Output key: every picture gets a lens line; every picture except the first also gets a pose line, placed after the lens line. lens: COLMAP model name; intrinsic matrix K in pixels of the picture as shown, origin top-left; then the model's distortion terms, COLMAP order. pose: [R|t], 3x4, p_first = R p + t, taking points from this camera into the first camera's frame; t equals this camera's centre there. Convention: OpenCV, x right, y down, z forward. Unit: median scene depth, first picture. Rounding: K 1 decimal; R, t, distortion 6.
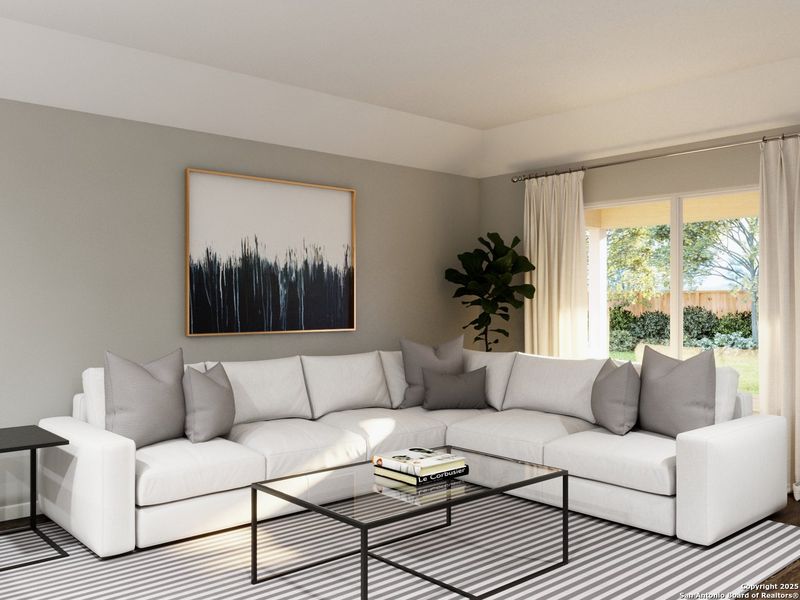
lens RADIAL K [[714.1, 0, 401.9], [0, 714.1, 300.5], [0, 0, 1]] dist [-0.005110, 0.016945]
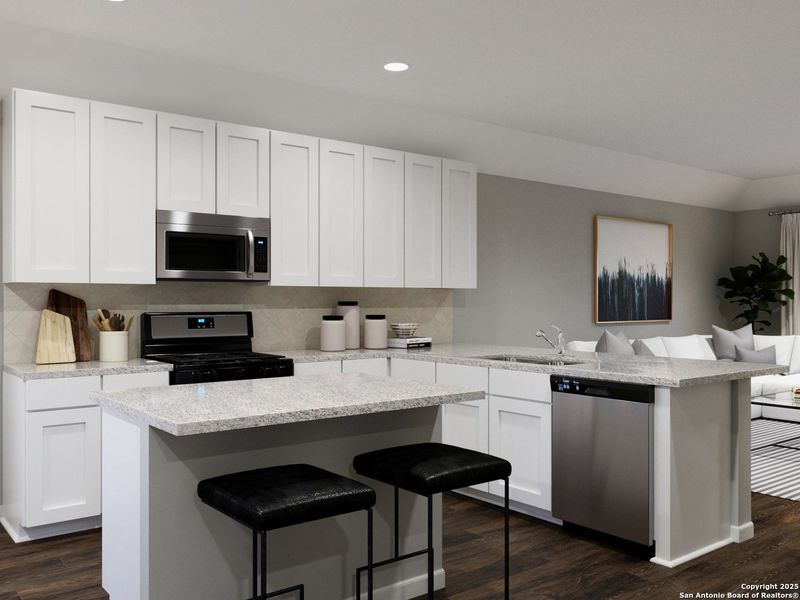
lens RADIAL K [[714.1, 0, 398.1], [0, 714.1, 300.4], [0, 0, 1]] dist [-0.005110, 0.016945]
pose [[0.997868, 0.003422, -0.065180, -0.548057], [-0.003209, 0.999989, 0.003369, -0.003162], [0.065191, -0.003153, 0.997868, -0.507057]]
